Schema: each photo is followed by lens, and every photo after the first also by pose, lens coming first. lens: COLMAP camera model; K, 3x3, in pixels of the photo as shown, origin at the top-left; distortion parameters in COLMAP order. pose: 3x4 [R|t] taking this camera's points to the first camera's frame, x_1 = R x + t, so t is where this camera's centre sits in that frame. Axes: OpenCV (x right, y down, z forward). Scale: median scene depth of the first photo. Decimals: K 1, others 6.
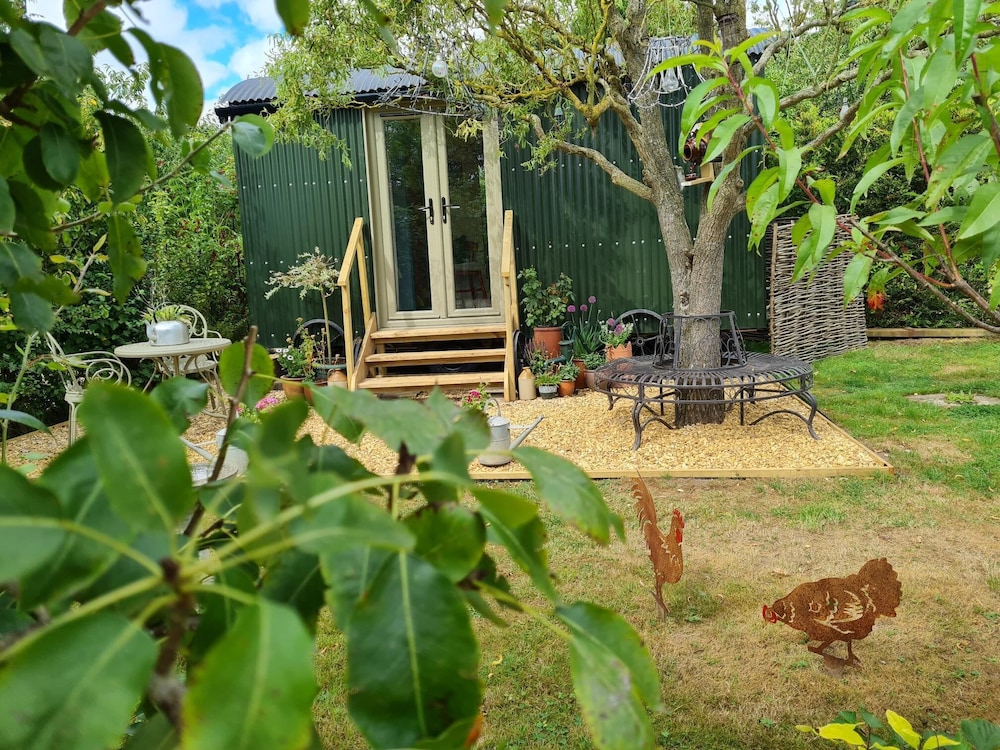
lens RADIAL K [[776.1, 0, 500.0], [0, 776.1, 375.0], [0, 0, 1]] dist [0.038784, -0.002202]
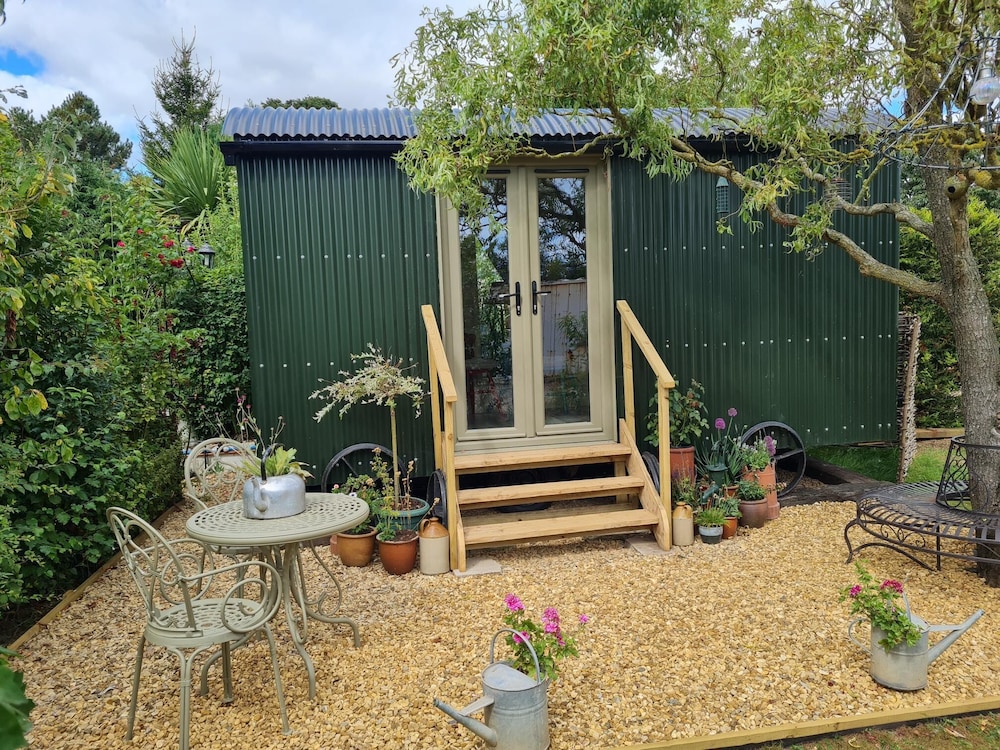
lens RADIAL K [[783.6, 0, 489.5], [0, 783.6, 375.6], [0, 0, 1]] dist [0.036879, 0.000747]
pose [[0.950256, -0.005238, 0.311425, -0.362654], [0.036481, 0.994849, -0.094581, -0.064404], [-0.309325, 0.101237, 0.945552, 0.291357]]
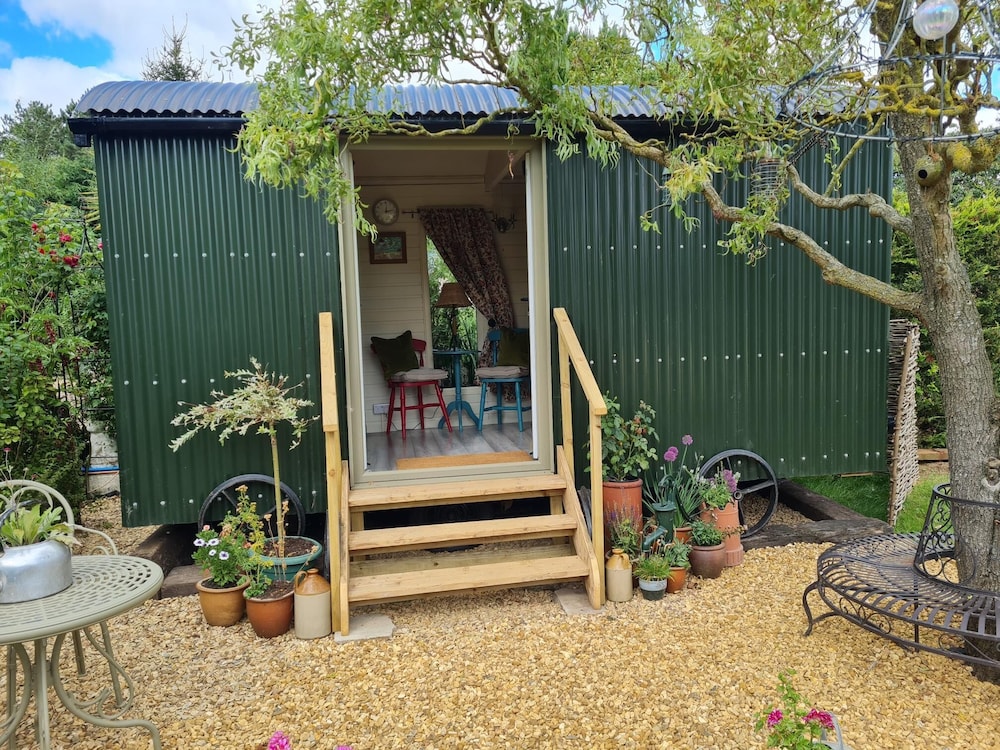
lens RADIAL K [[776.1, 0, 500.0], [0, 776.1, 375.0], [0, 0, 1]] dist [0.038784, -0.002202]
pose [[0.957885, 0.000478, 0.287151, -0.230256], [0.026213, 0.995678, -0.089098, -0.093914], [-0.285952, 0.092872, 0.953733, 0.371457]]
